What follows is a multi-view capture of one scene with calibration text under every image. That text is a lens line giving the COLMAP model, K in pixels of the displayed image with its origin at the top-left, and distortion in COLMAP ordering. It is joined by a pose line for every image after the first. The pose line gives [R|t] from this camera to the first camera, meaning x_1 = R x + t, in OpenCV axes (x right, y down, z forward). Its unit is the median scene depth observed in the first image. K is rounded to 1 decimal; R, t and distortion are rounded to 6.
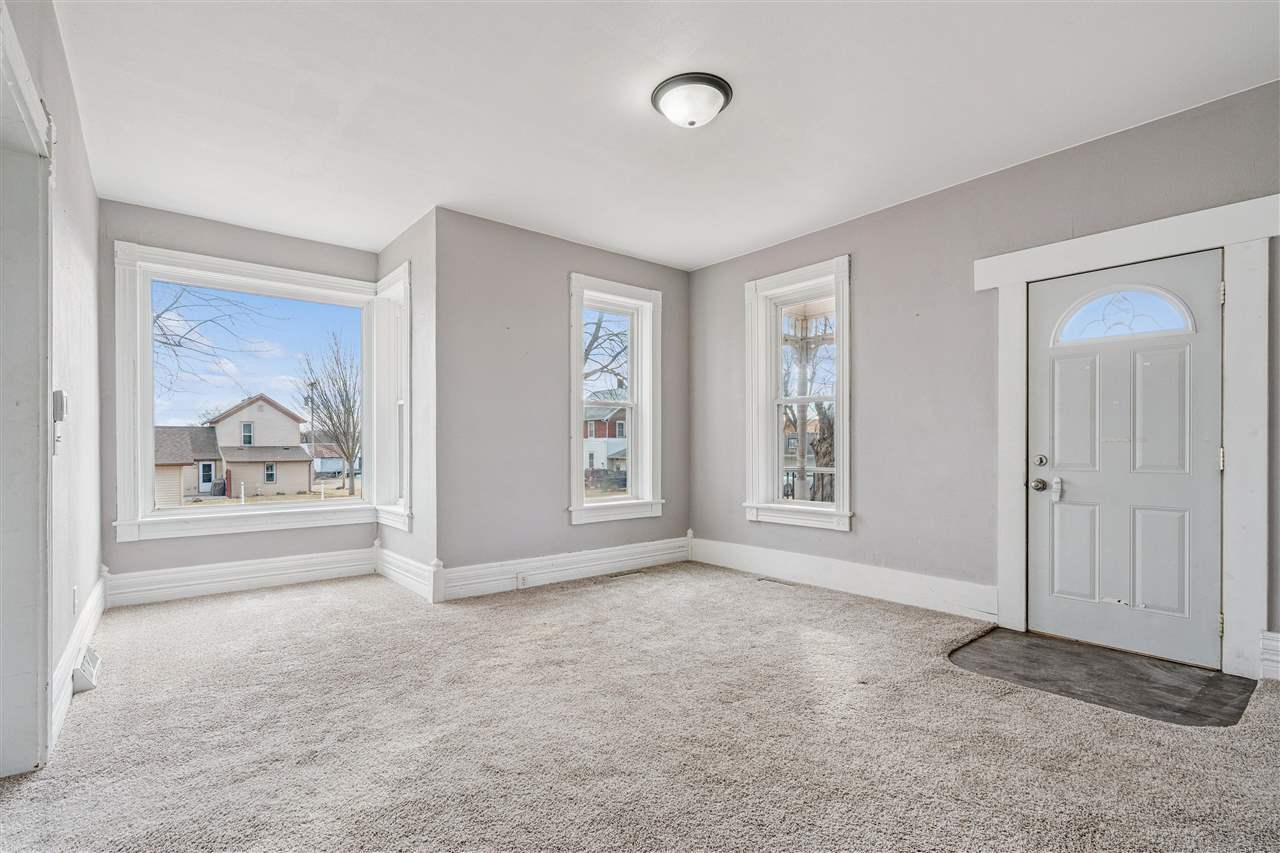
lens RADIAL K [[590.0, 0, 638.7], [0, 590.0, 440.9], [0, 0, 1]] dist [-0.001701, -0.000065]
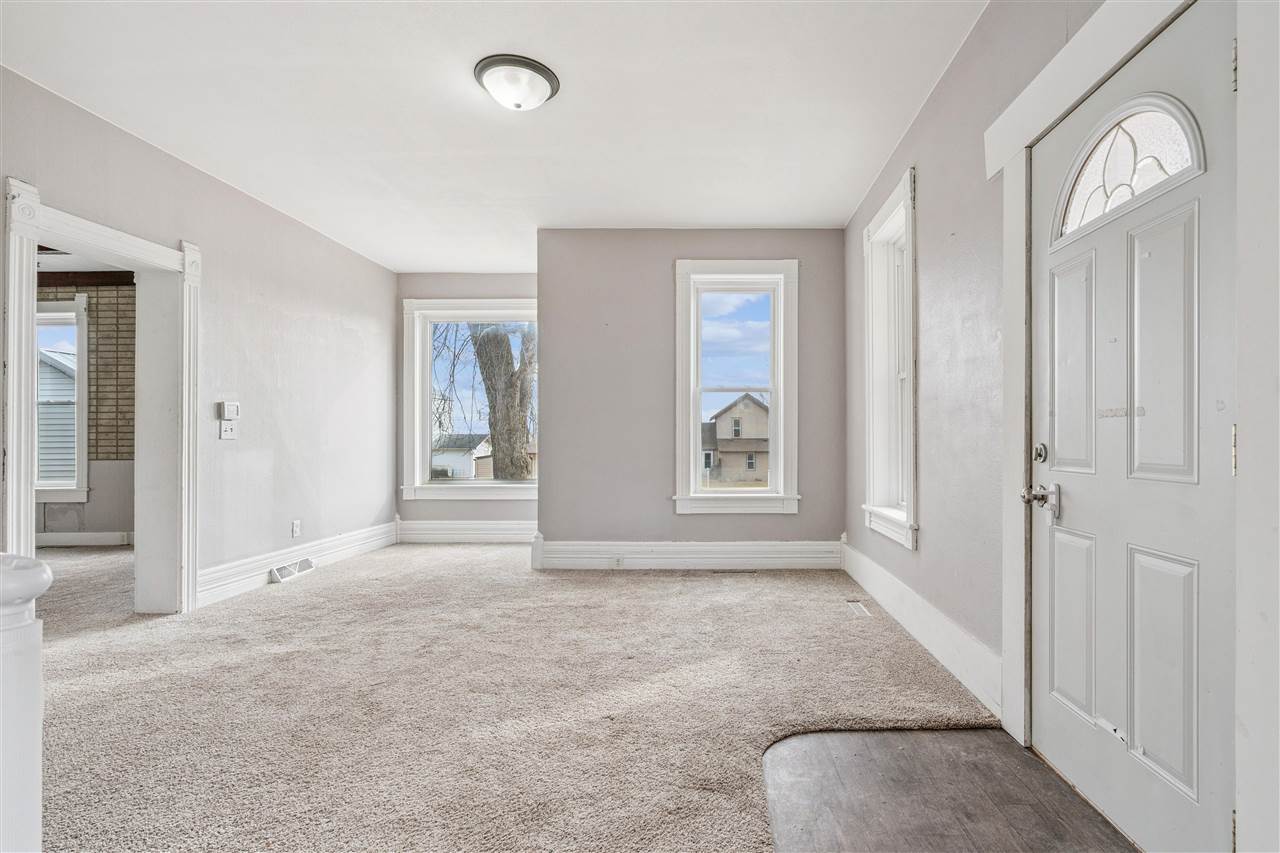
lens RADIAL K [[605.0, 0, 710.2], [0, 605.0, 431.5], [0, 0, 1]] dist [-0.001388, -0.000364]
pose [[0.773120, -0.009480, -0.634189, 0.615110], [0.007642, 0.999955, -0.005632, 0.010156], [0.634214, -0.000492, 0.773158, 0.263056]]
